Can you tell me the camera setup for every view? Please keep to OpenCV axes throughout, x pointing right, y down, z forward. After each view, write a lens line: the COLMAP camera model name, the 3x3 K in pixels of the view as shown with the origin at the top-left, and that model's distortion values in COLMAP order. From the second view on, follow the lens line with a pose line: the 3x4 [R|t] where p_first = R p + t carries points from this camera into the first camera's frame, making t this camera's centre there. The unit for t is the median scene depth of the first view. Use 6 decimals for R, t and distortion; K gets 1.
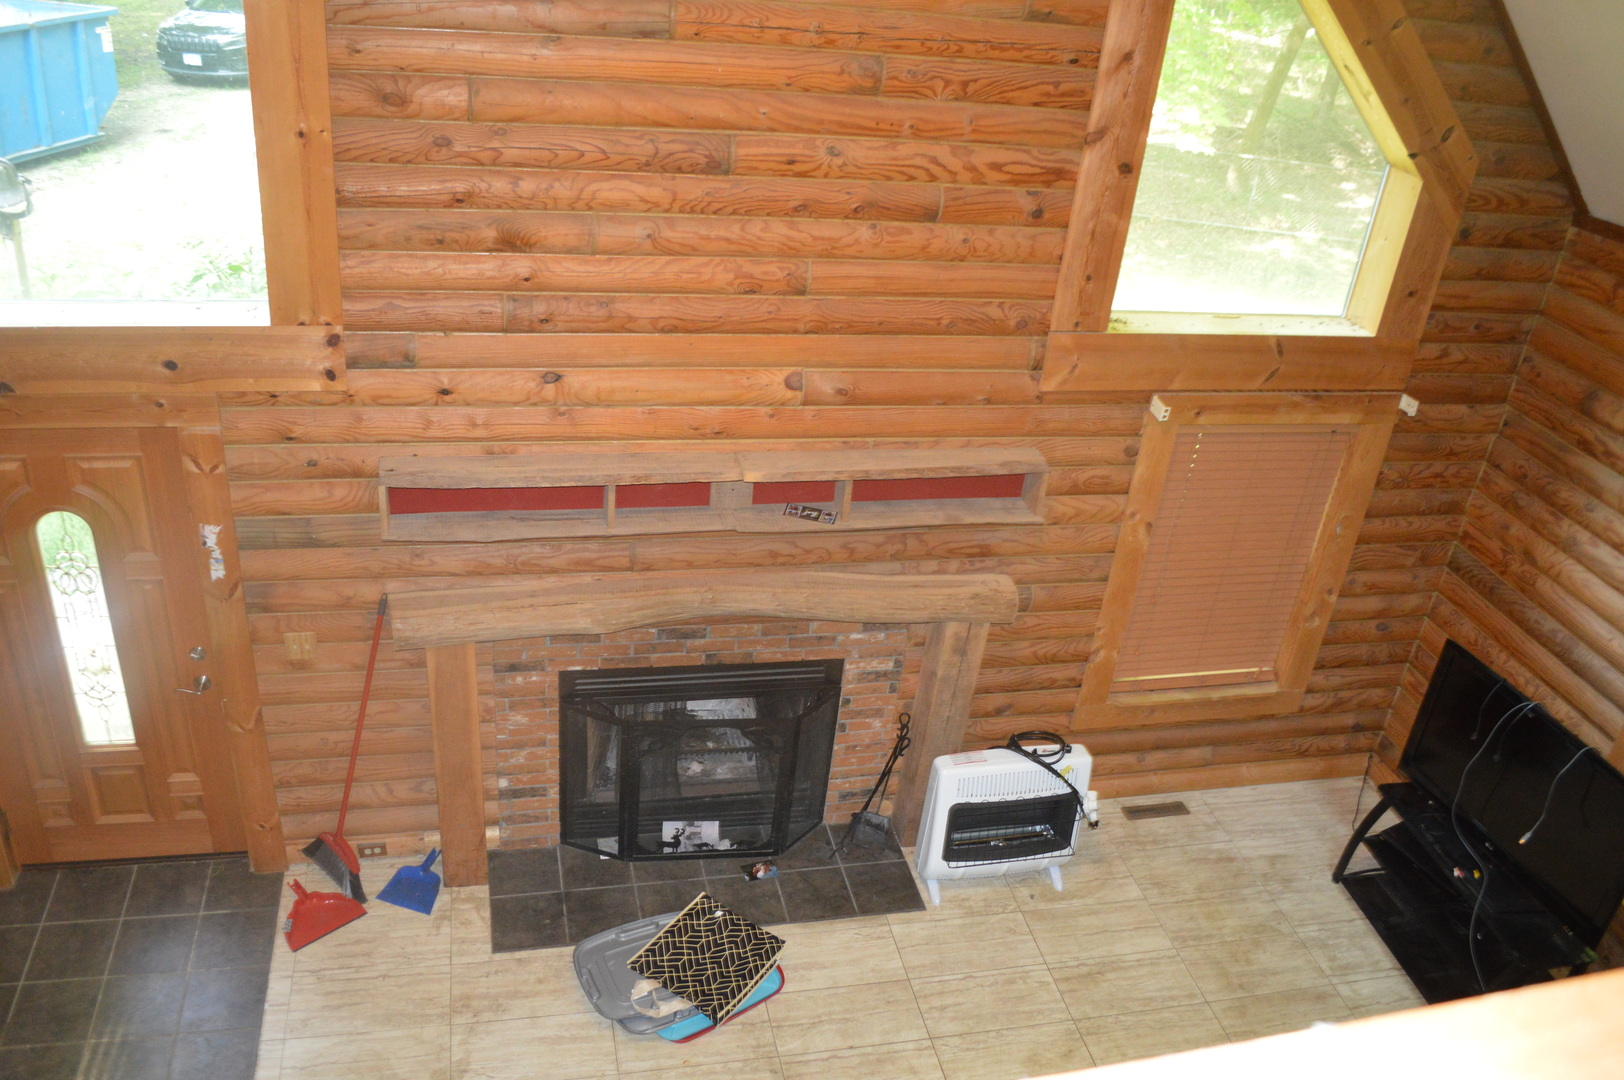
lens RADIAL K [[1290.8, 0, 812.0], [0, 1290.8, 540.0], [0, 0, 1]] dist [-0.079120, 0.004624]
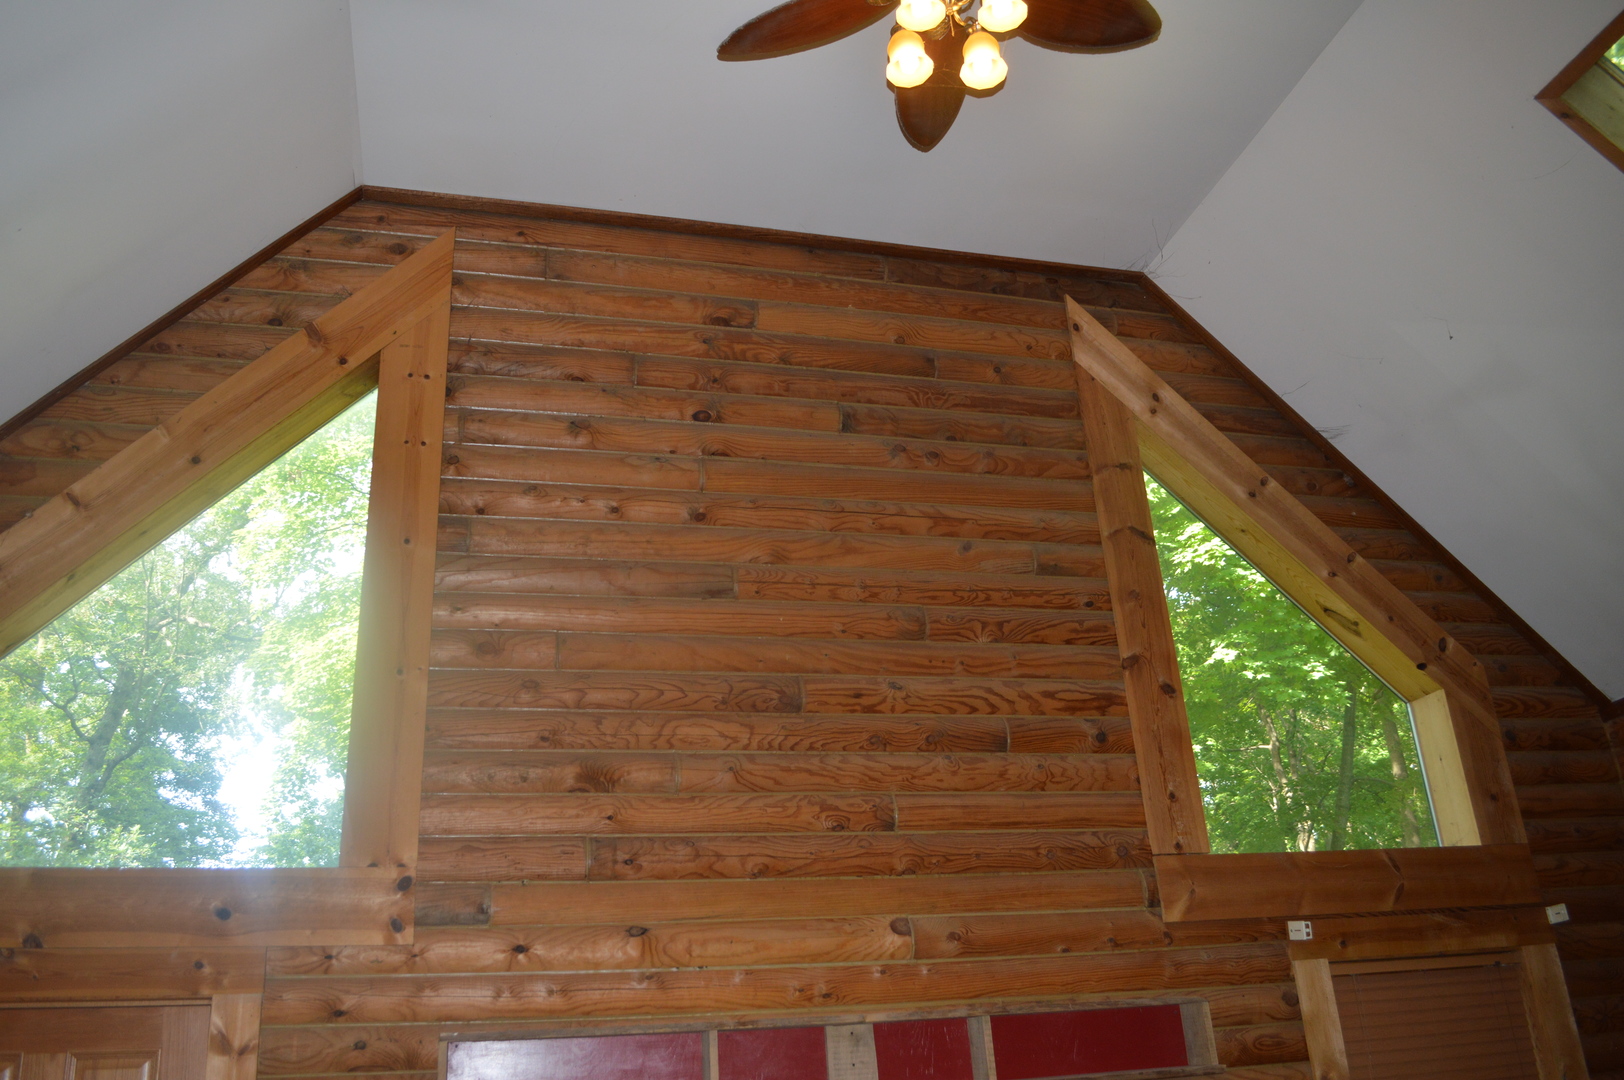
lens RADIAL K [[1290.8, 0, 812.0], [0, 1290.8, 540.0], [0, 0, 1]] dist [-0.079120, 0.004624]
pose [[0.987038, -0.141233, 0.076215, -0.112372], [0.146726, 0.601770, -0.785076, 0.438510], [0.065014, 0.786082, 0.614693, 0.240604]]
